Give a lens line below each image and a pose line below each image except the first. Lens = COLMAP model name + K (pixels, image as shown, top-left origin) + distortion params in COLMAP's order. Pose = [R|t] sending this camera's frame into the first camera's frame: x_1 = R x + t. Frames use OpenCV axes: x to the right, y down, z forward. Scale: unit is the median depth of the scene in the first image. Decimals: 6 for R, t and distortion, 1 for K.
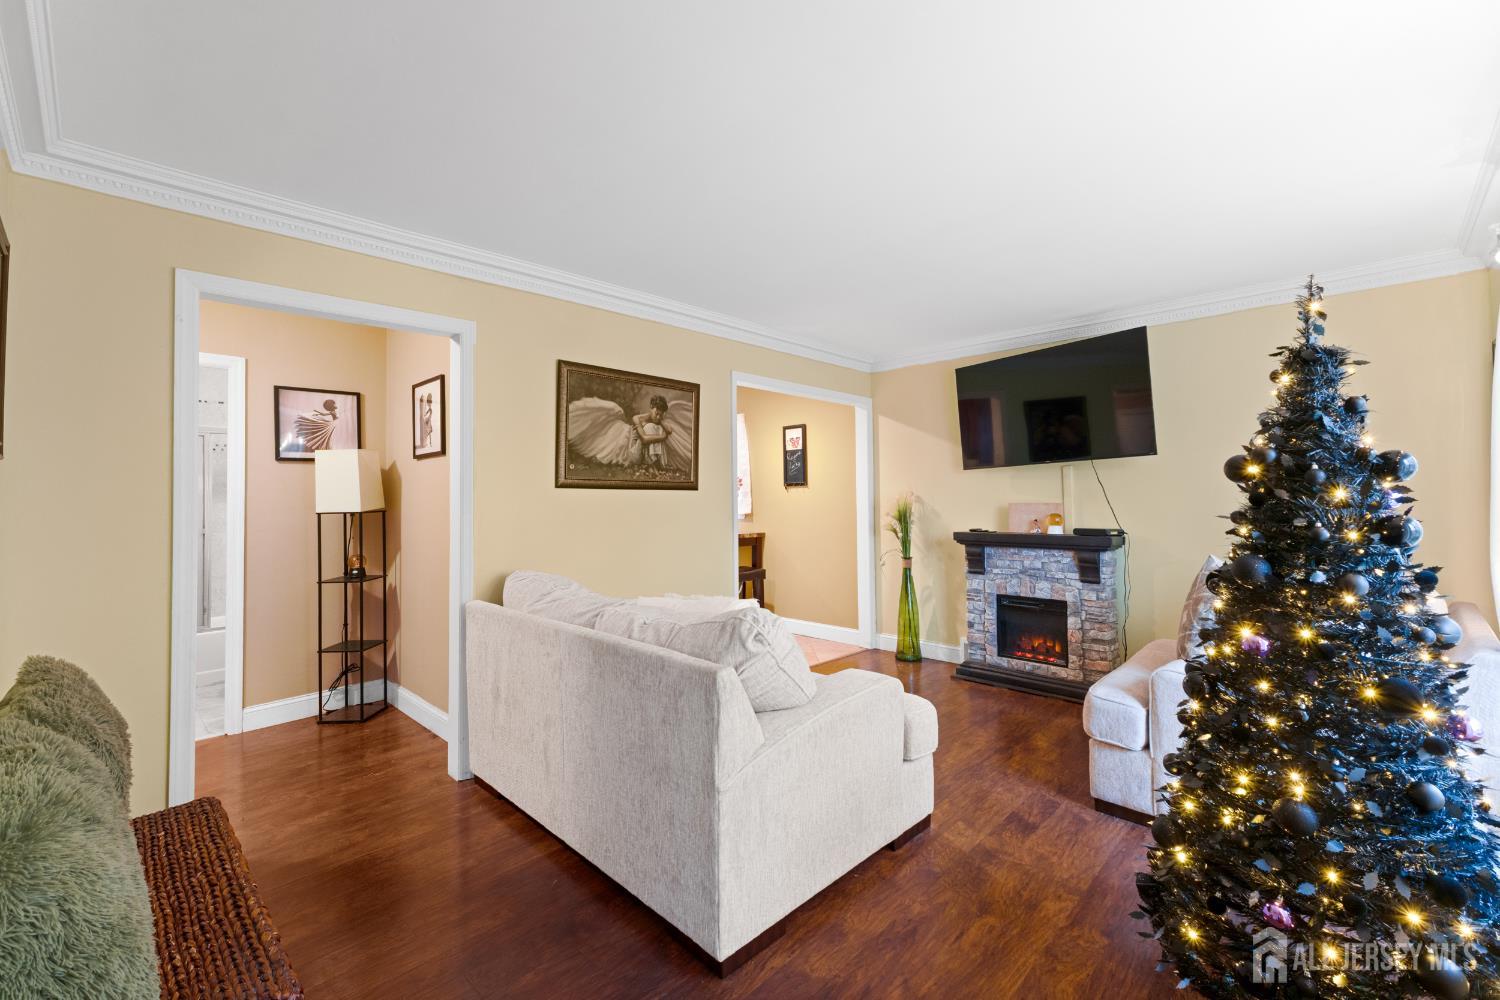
lens RADIAL K [[628.7, 0, 750.0], [0, 628.7, 500.0], [0, 0, 1]] dist [0.006830, 0.000012]
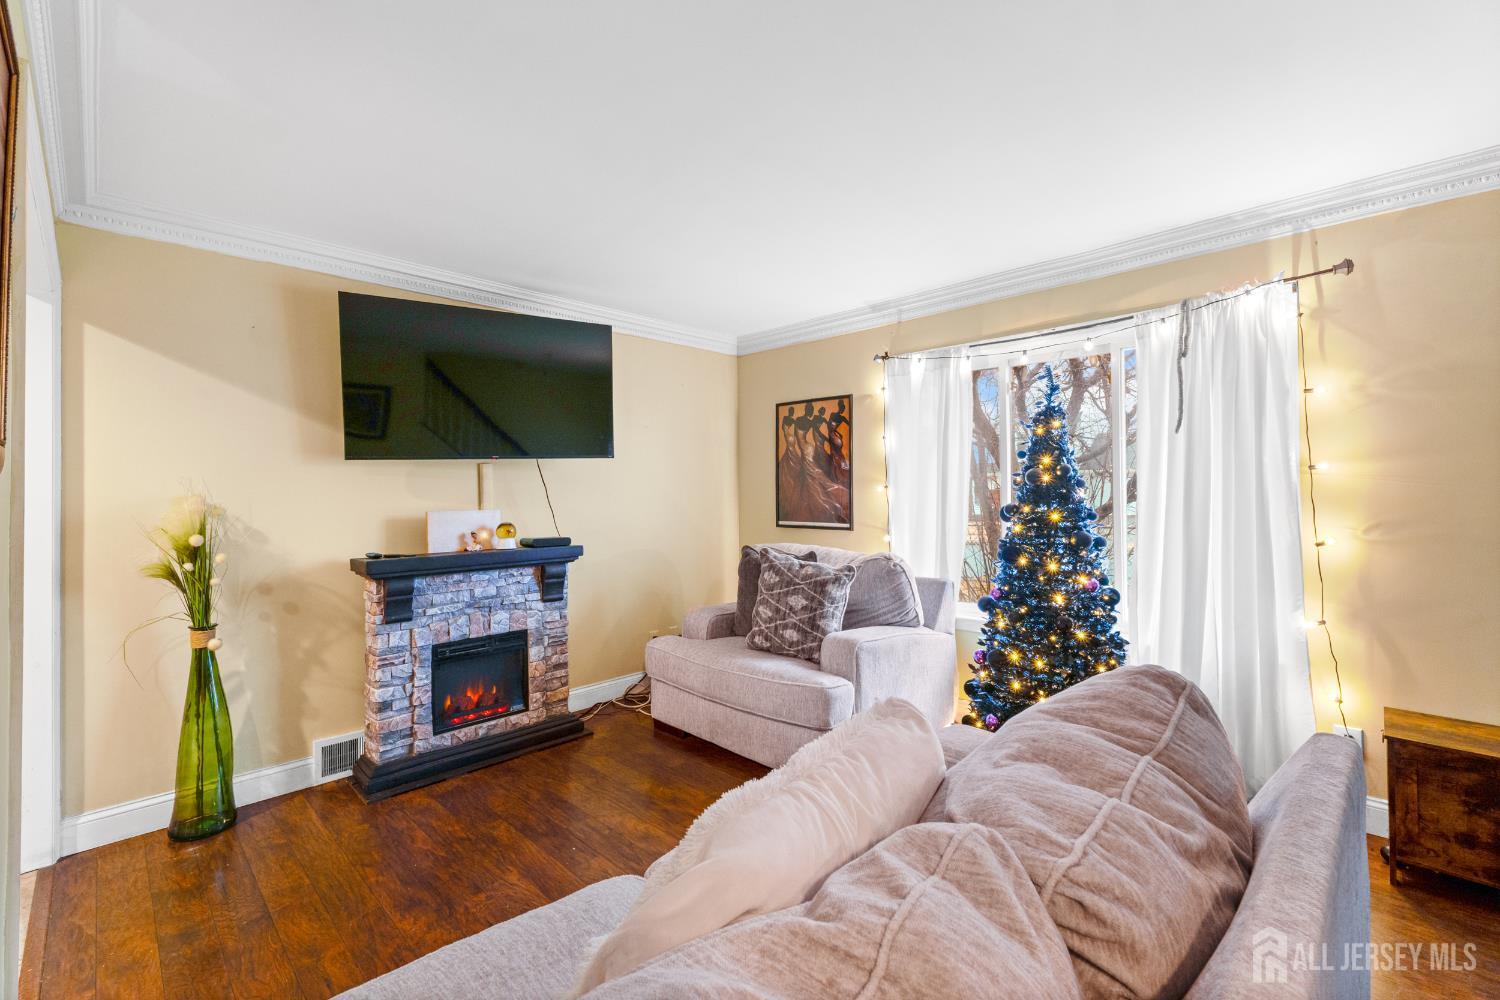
lens RADIAL K [[628.7, 0, 750.0], [0, 628.7, 500.0], [0, 0, 1]] dist [0.006830, 0.000012]
pose [[0.026822, 0.003080, 0.999635, -0.285111], [0.022504, 0.999740, -0.003684, 0.002436], [-0.999387, 0.022594, 0.026746, 0.639576]]
